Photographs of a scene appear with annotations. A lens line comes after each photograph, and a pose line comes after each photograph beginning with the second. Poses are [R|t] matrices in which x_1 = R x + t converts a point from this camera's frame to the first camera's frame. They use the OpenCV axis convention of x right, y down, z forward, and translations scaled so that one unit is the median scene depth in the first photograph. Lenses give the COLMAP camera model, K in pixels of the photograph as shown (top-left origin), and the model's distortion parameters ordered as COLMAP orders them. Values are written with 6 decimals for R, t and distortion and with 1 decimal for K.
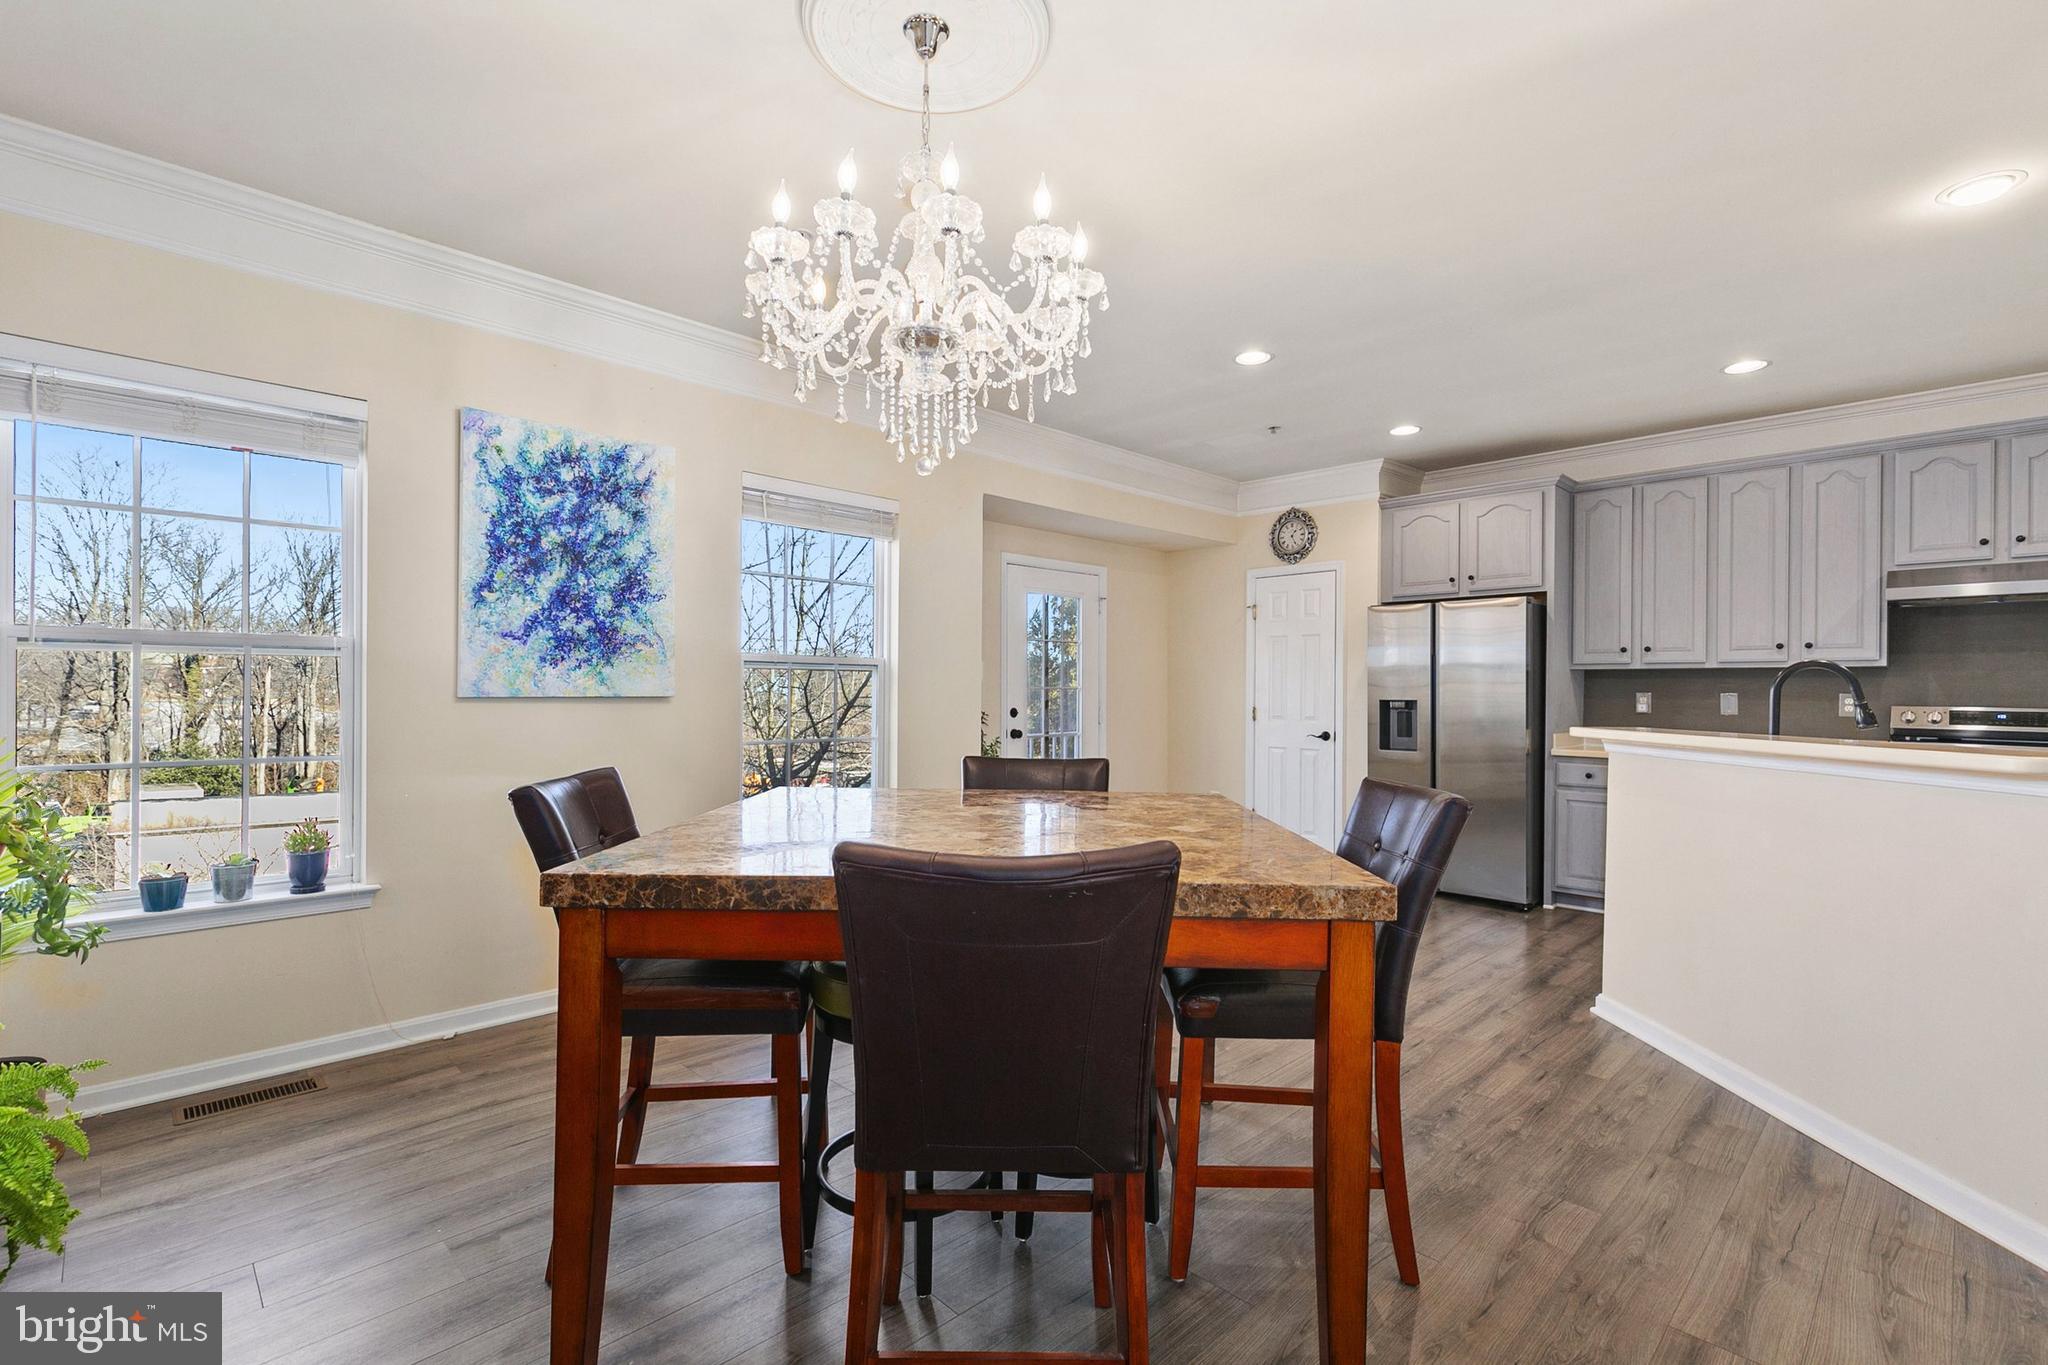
lens RADIAL K [[912.8, 0, 1016.9], [0, 912.8, 693.3], [0, 0, 1]] dist [0.002732, -0.000784]
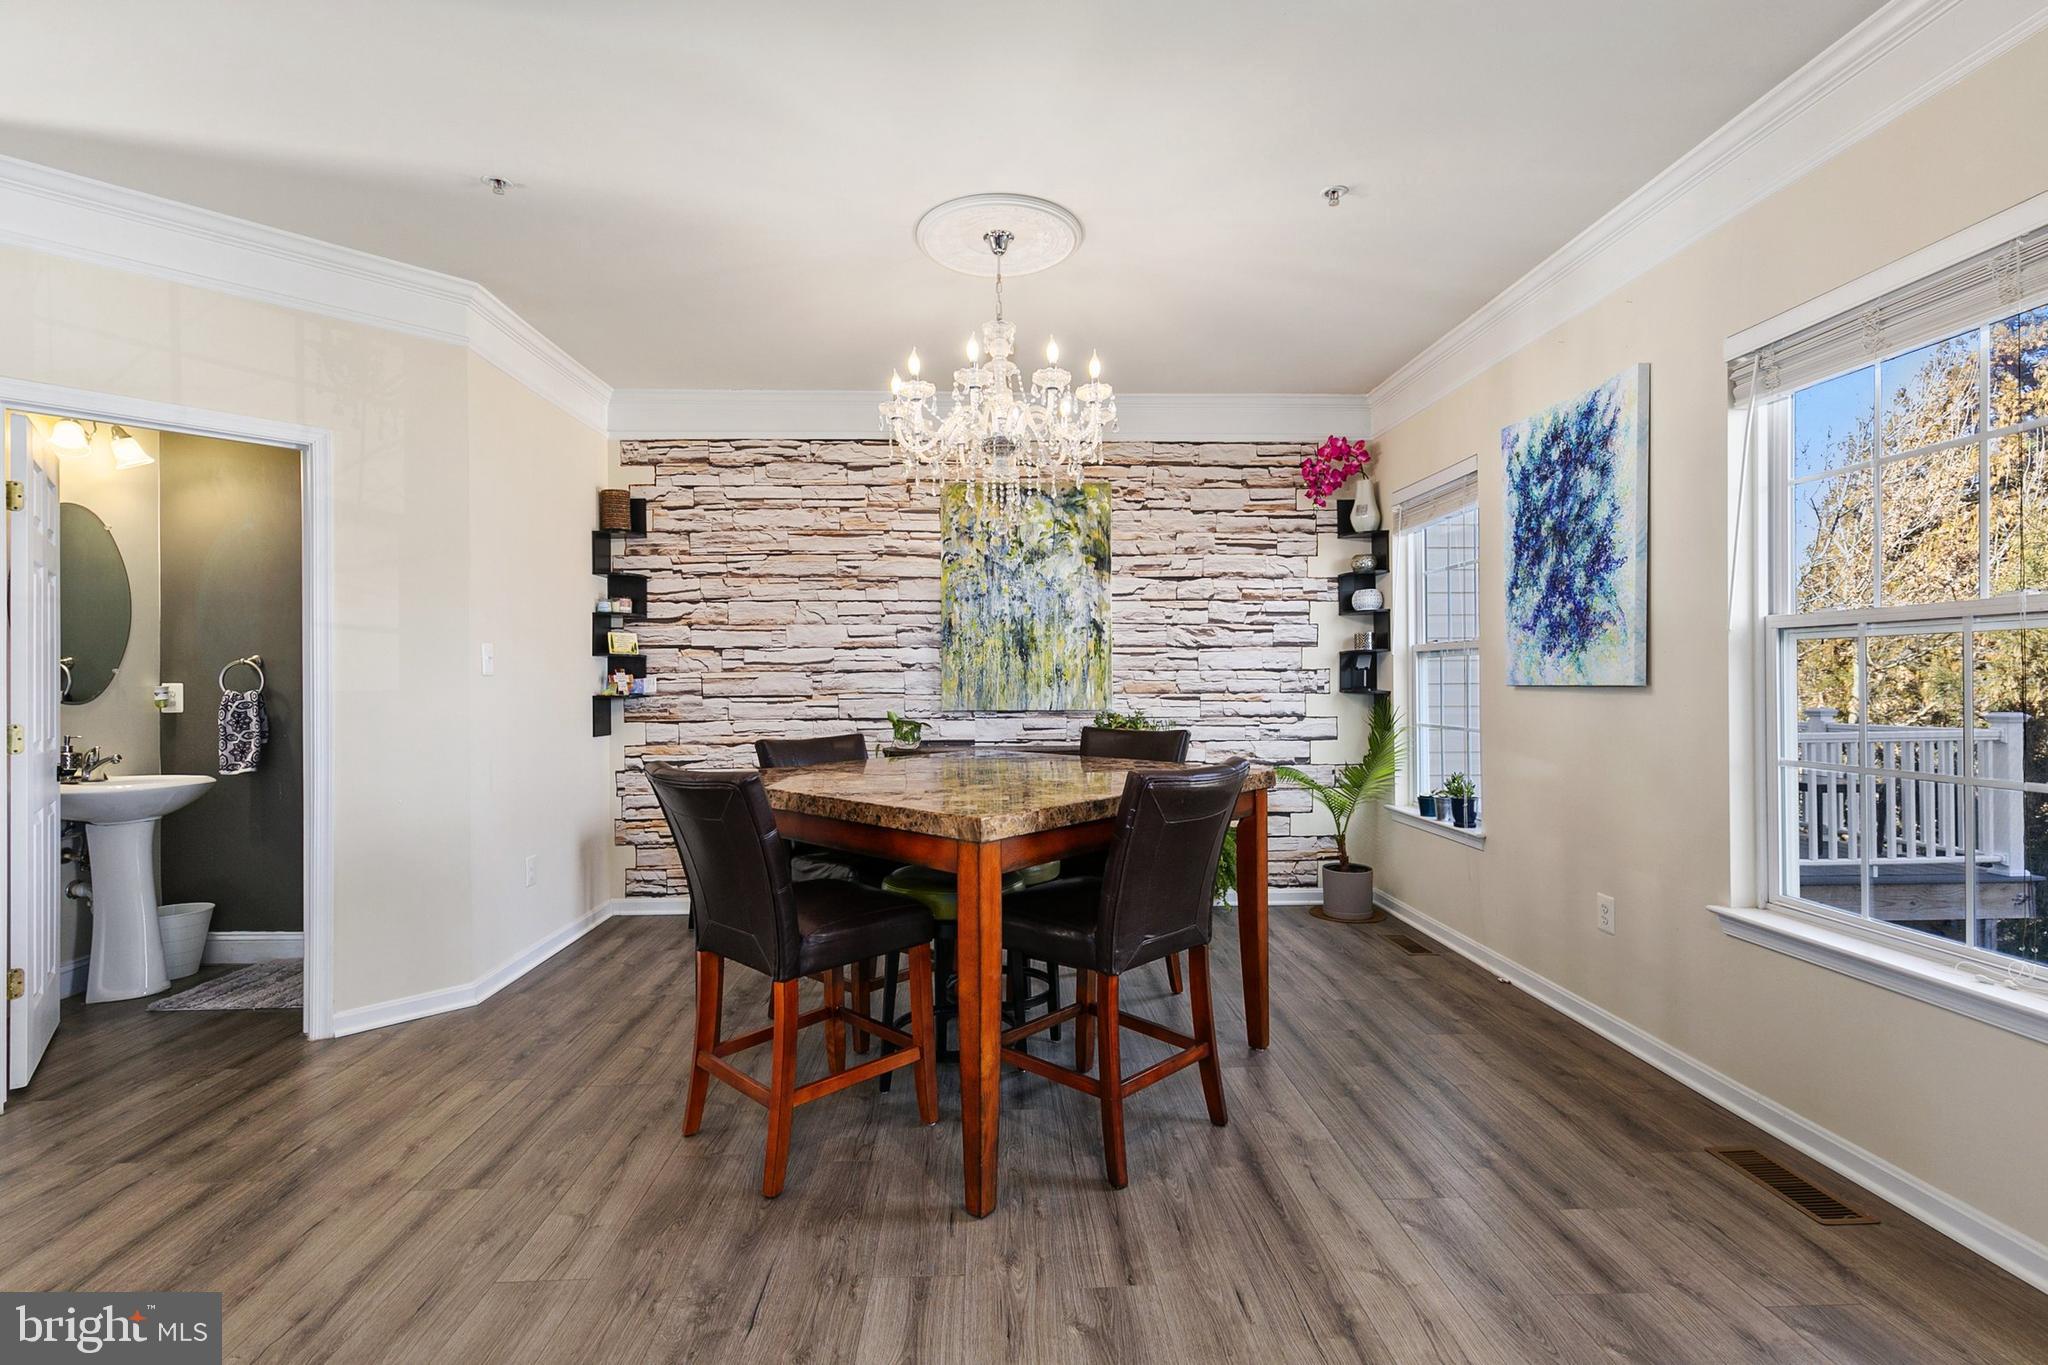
lens RADIAL K [[933.0, 0, 1021.0], [0, 933.0, 681.5], [0, 0, 1]] dist [0.007106, -0.000890]
pose [[-0.669611, -0.003090, -0.742706, 0.589199], [-0.001230, 0.999995, -0.003051, 0.003412], [0.742711, -0.001129, -0.669611, 1.194655]]
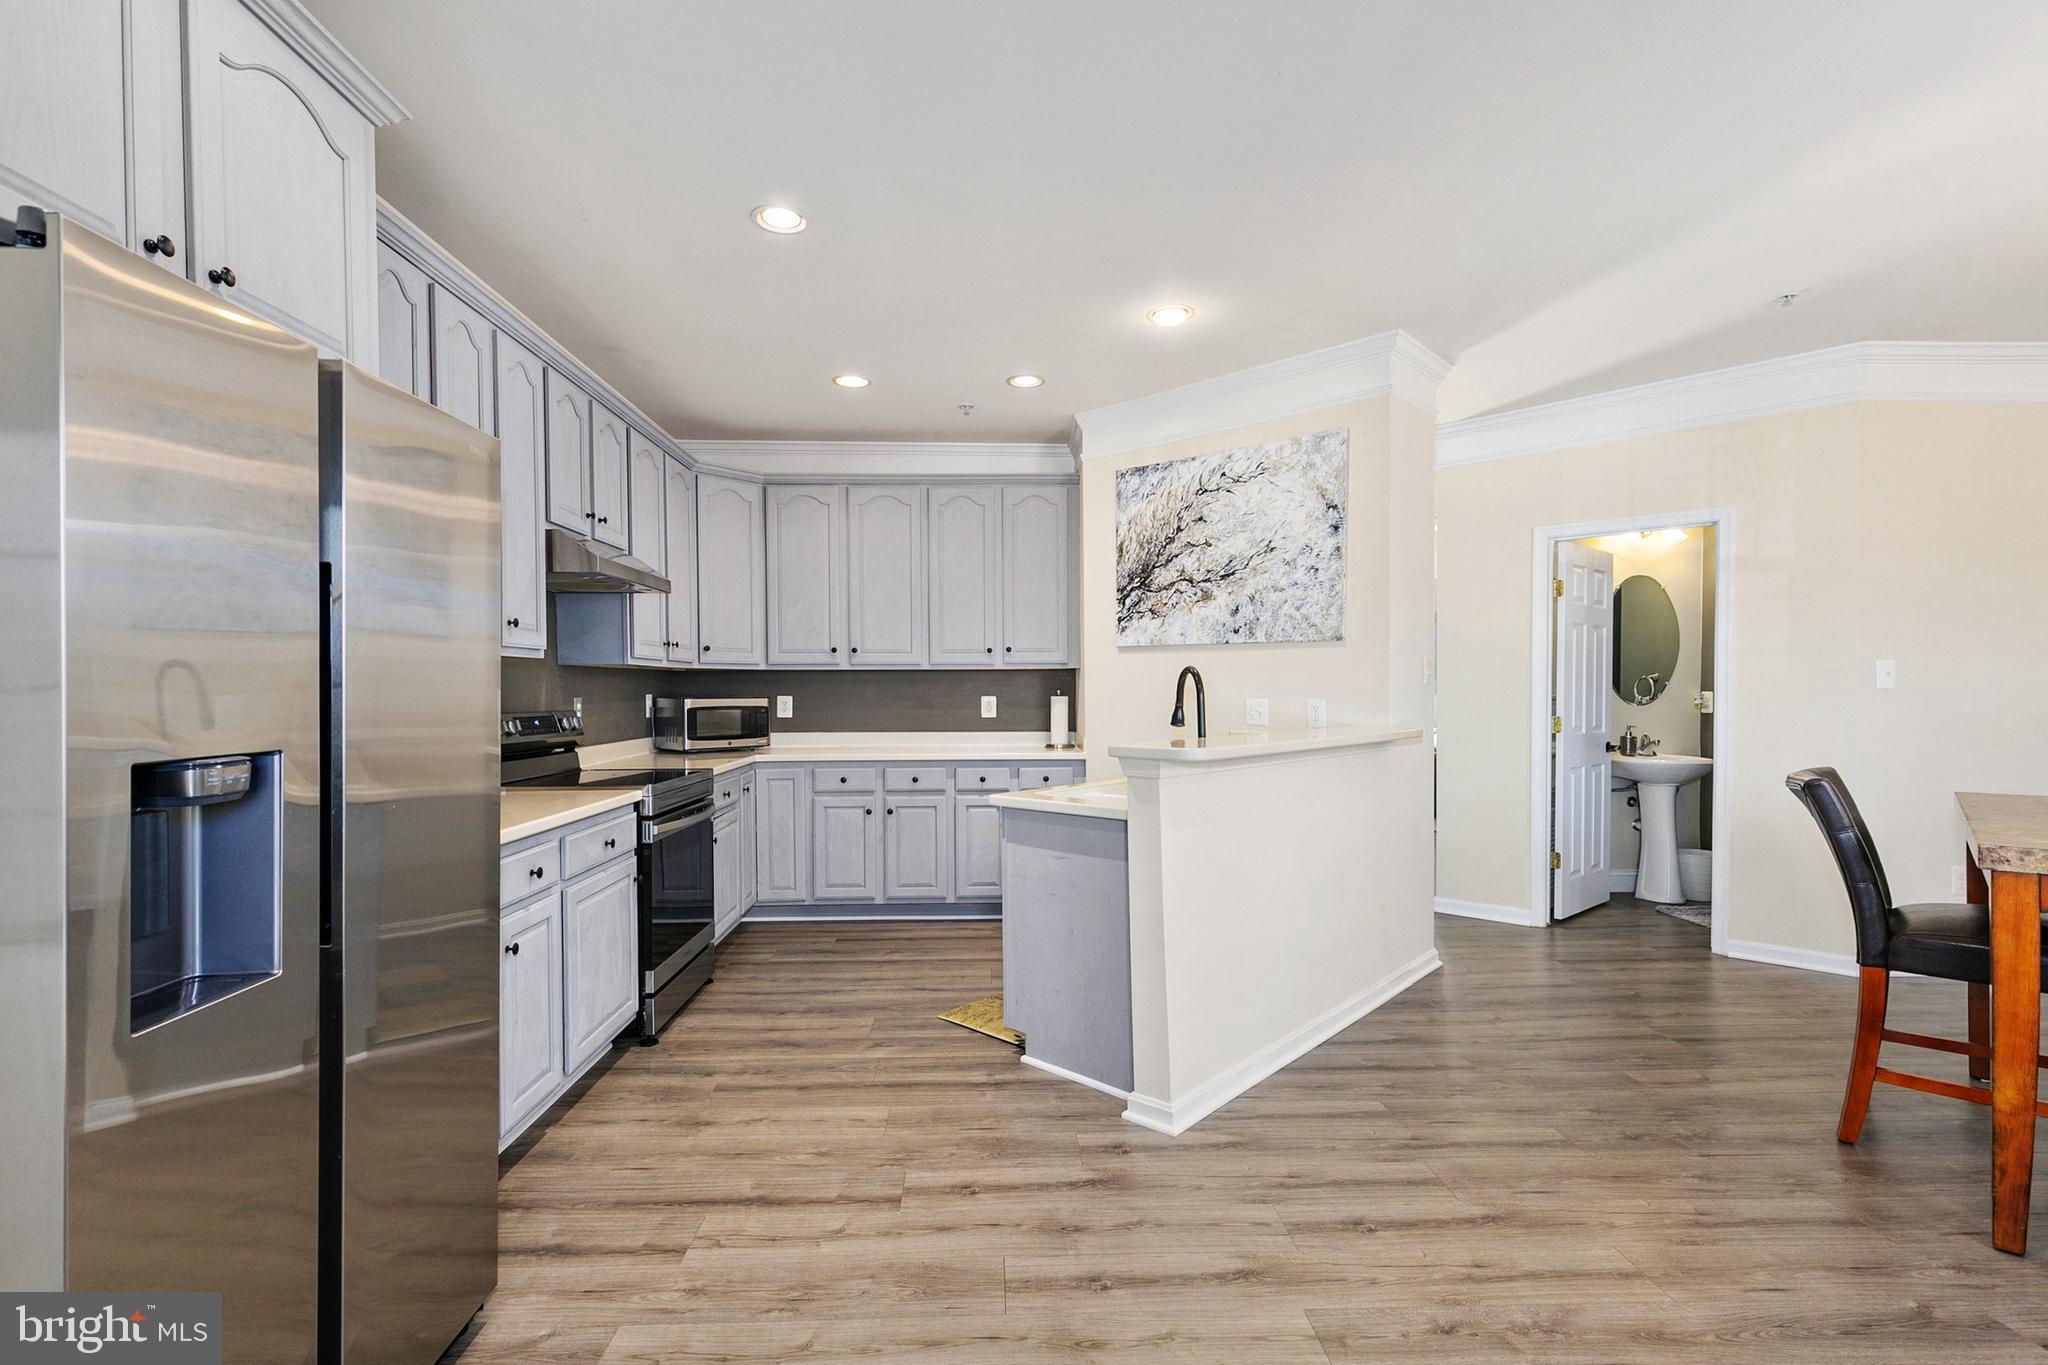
lens RADIAL K [[934.8, 0, 1010.5], [0, 934.8, 702.1], [0, 0, 1]] dist [0.014121, -0.004552]
pose [[-0.737586, -0.015393, 0.675078, 0.224664], [-0.000133, 0.999743, 0.022651, -0.015404], [-0.675254, 0.016617, -0.737399, 1.632301]]
